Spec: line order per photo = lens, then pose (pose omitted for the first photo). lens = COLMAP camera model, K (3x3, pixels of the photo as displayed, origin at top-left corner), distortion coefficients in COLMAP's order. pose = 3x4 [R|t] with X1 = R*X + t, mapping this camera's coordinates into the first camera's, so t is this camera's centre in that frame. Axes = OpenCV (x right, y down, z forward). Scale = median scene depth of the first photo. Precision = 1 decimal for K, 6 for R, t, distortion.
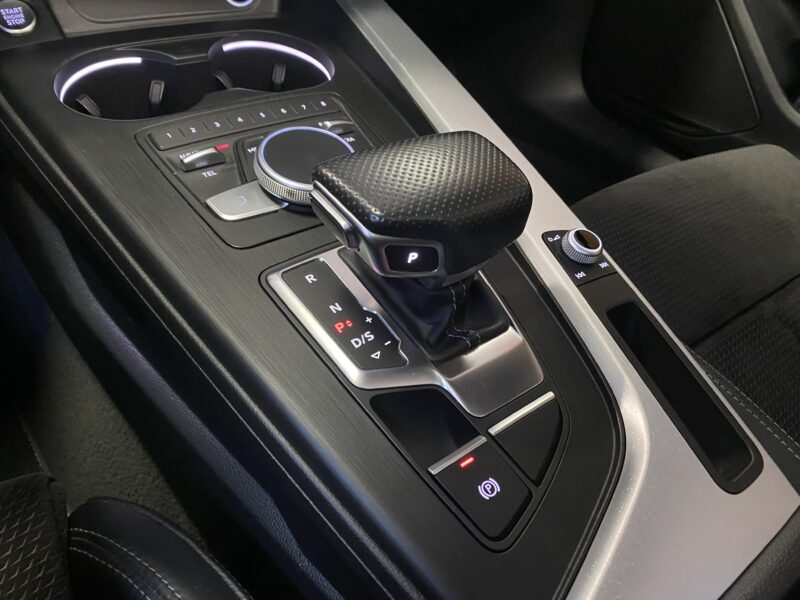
lens RADIAL K [[616.5, 0, 391.9], [0, 616.5, 302.0], [0, 0, 1]] dist [0.022483, -0.046221]
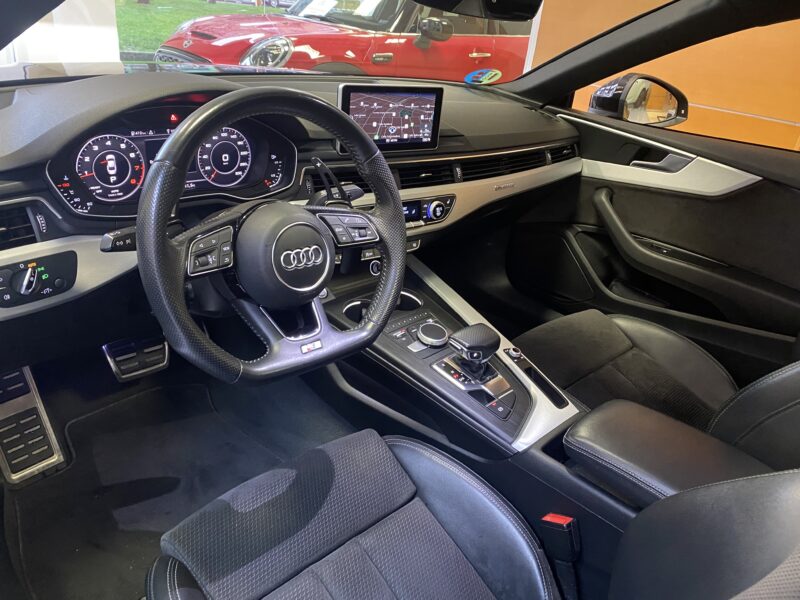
lens RADIAL K [[616.5, 0, 387.1], [0, 616.5, 294.1], [0, 0, 1]] dist [0.022483, -0.046221]
pose [[0.994049, -0.065224, 0.087255, -0.683970], [0.085297, 0.964231, -0.250963, 0.402368], [-0.067765, 0.256912, 0.964056, -2.362628]]
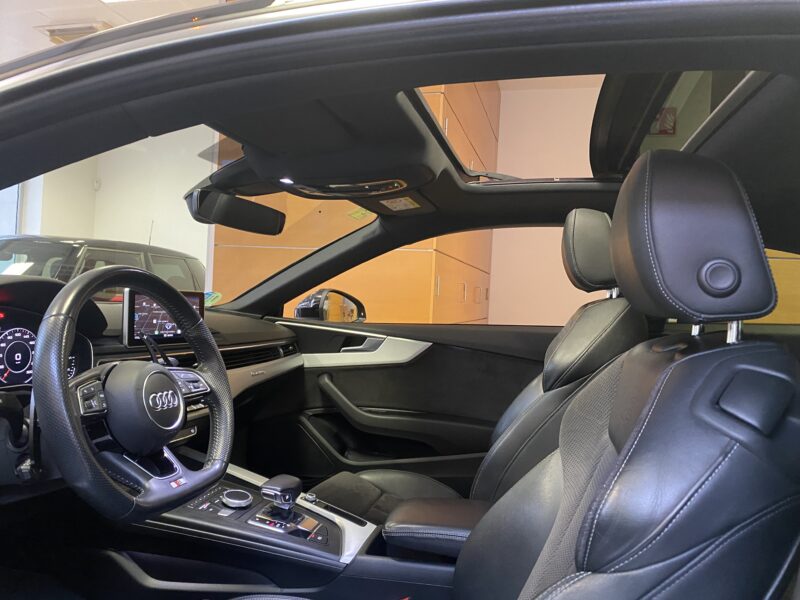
lens RADIAL K [[616.5, 0, 413.9], [0, 616.5, 270.9], [0, 0, 1]] dist [0.022483, -0.046221]
pose [[0.756342, -0.058563, 0.651550, -1.683950], [0.466214, 0.746934, -0.474061, 1.013724], [-0.458902, 0.662314, 0.592241, -2.588313]]
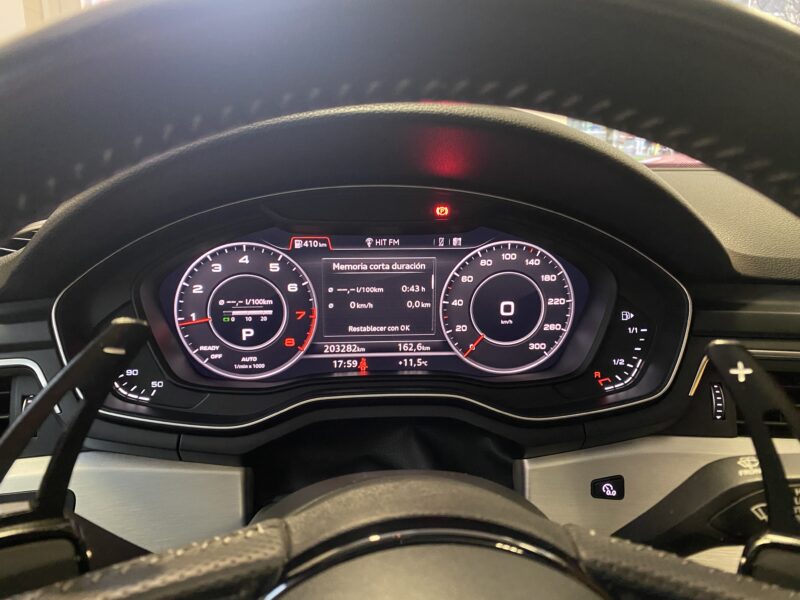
lens RADIAL K [[616.5, 0, 391.1], [0, 616.5, 284.3], [0, 0, 1]] dist [0.022483, -0.046221]
pose [[0.834735, 0.008812, -0.550582, -0.649678], [-0.284007, 0.863510, -0.416761, -0.527836], [0.471761, 0.504254, 0.723305, -0.595081]]
